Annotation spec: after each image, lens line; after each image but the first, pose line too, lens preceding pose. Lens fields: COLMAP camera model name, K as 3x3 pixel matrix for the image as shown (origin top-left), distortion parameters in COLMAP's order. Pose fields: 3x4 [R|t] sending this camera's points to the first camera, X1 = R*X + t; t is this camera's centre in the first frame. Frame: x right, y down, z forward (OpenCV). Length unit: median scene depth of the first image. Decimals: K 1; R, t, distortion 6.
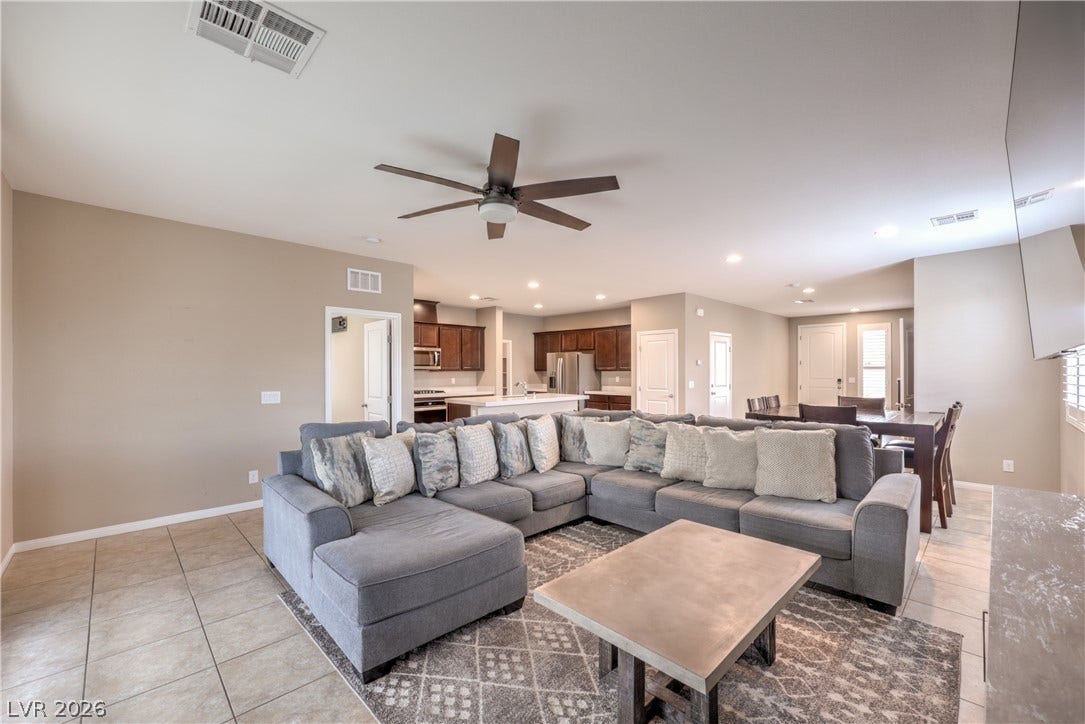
lens RADIAL K [[438.8, 0, 539.8], [0, 438.8, 366.0], [0, 0, 1]] dist [-0.000708, -0.000146]
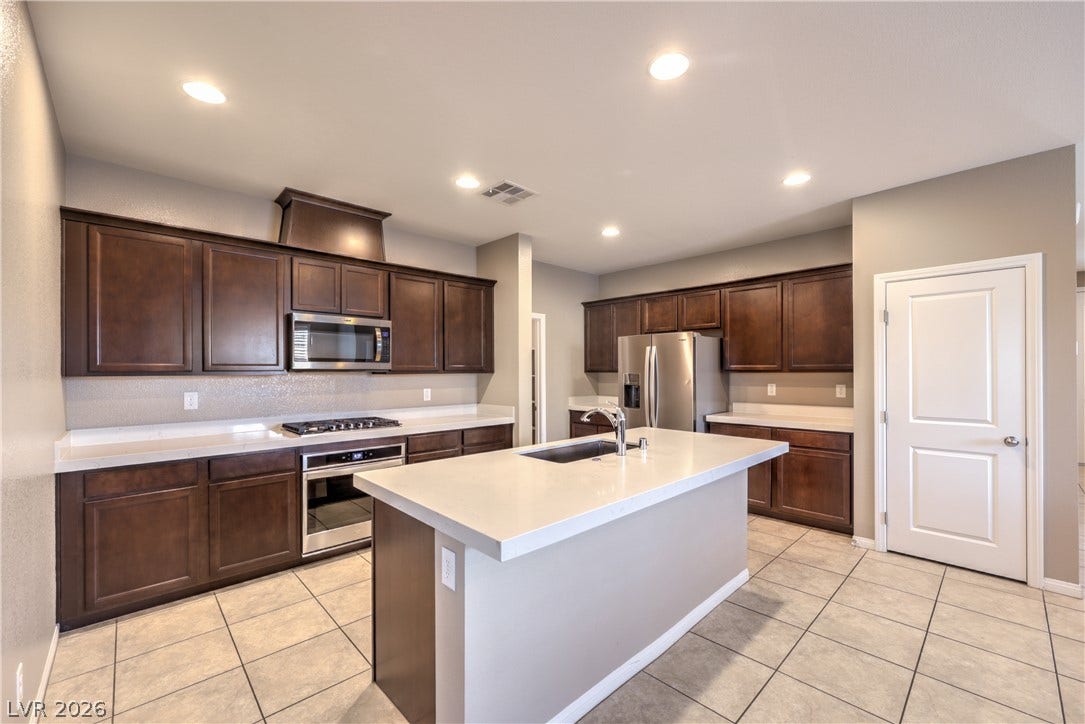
lens RADIAL K [[438.8, 0, 539.8], [0, 438.8, 366.0], [0, 0, 1]] dist [-0.000708, -0.000146]
pose [[0.999907, -0.002224, -0.013434, -0.070933], [0.002224, 0.999998, -0.000056, 0.003929], [0.013434, 0.000026, 0.999910, 0.532002]]
